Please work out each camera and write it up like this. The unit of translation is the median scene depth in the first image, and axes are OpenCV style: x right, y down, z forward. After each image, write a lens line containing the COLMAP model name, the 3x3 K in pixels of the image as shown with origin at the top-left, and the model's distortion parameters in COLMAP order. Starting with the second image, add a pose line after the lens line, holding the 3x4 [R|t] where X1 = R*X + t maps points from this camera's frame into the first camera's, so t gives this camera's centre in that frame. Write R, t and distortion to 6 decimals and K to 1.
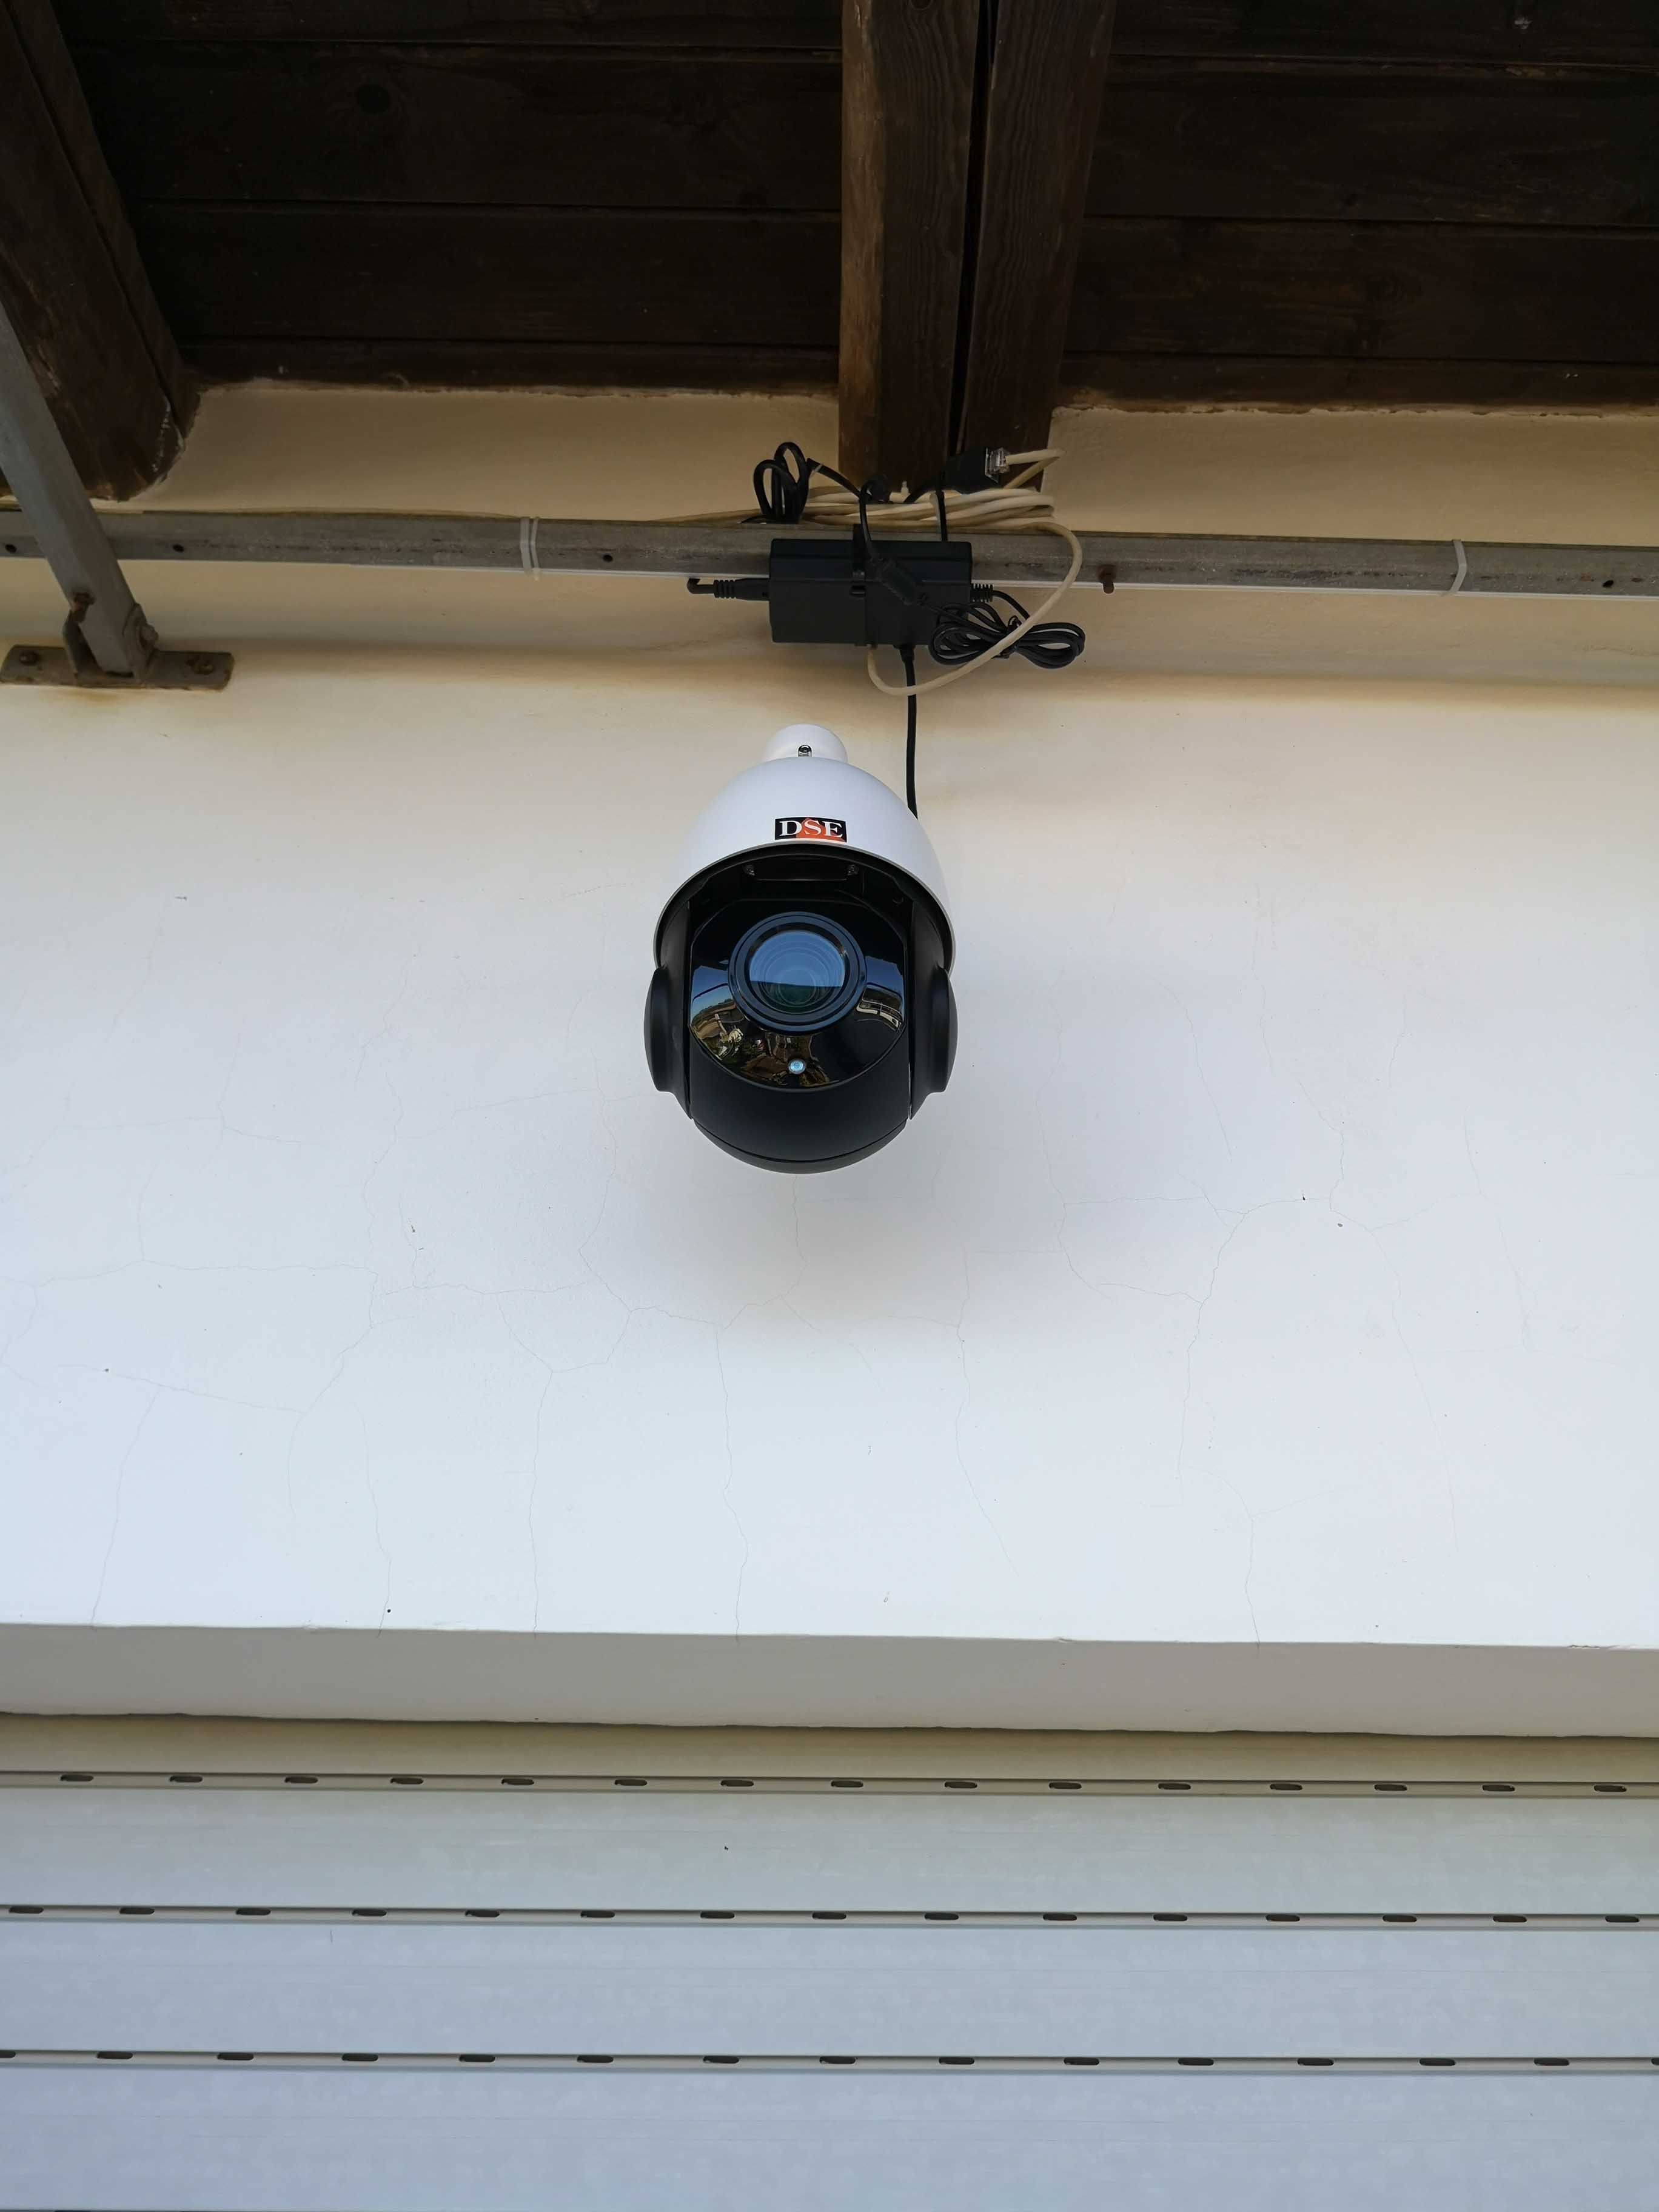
lens RADIAL K [[1742.0, 0, 829.5], [0, 1742.0, 1106.0], [0, 0, 1]] dist [-0.024067, 0.006908]
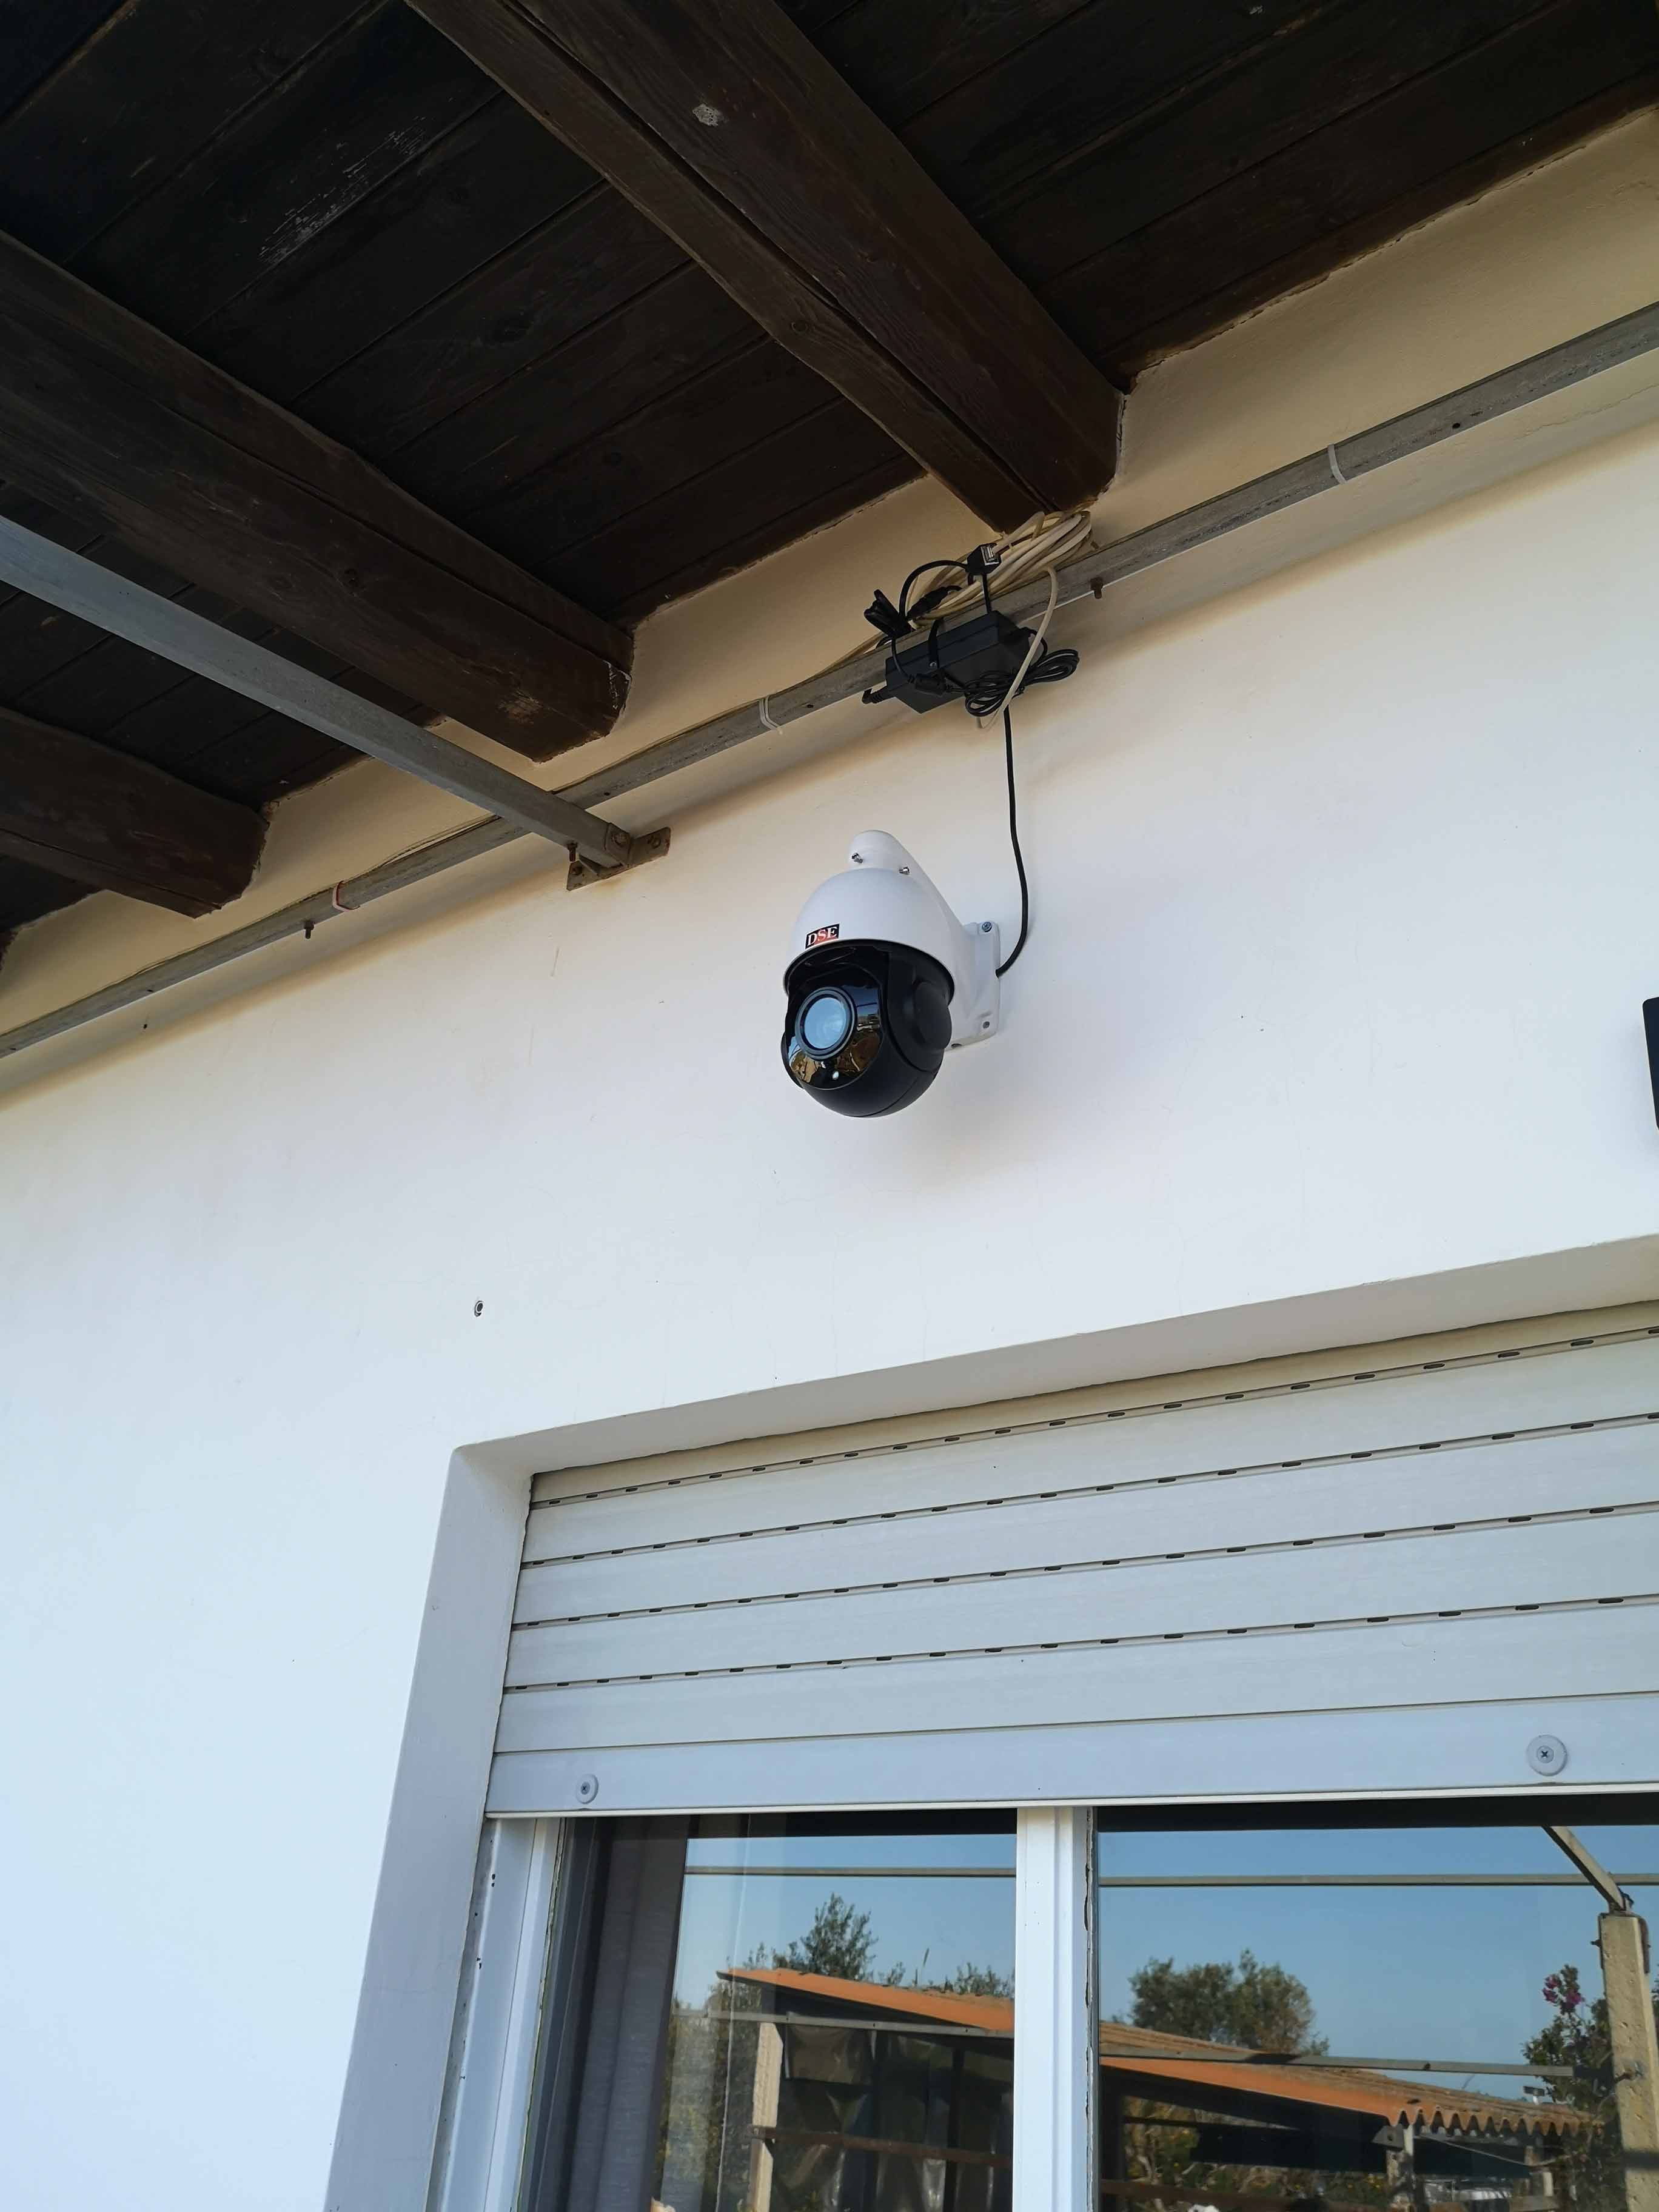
lens RADIAL K [[1793.4, 0, 829.5], [0, 1793.4, 1106.0], [0, 0, 1]] dist [-0.050932, 0.003541]
pose [[0.788953, -0.239429, -0.565885, 0.695392], [0.336199, 0.939081, 0.071396, -0.085930], [0.514318, -0.246578, 0.821387, -0.388454]]
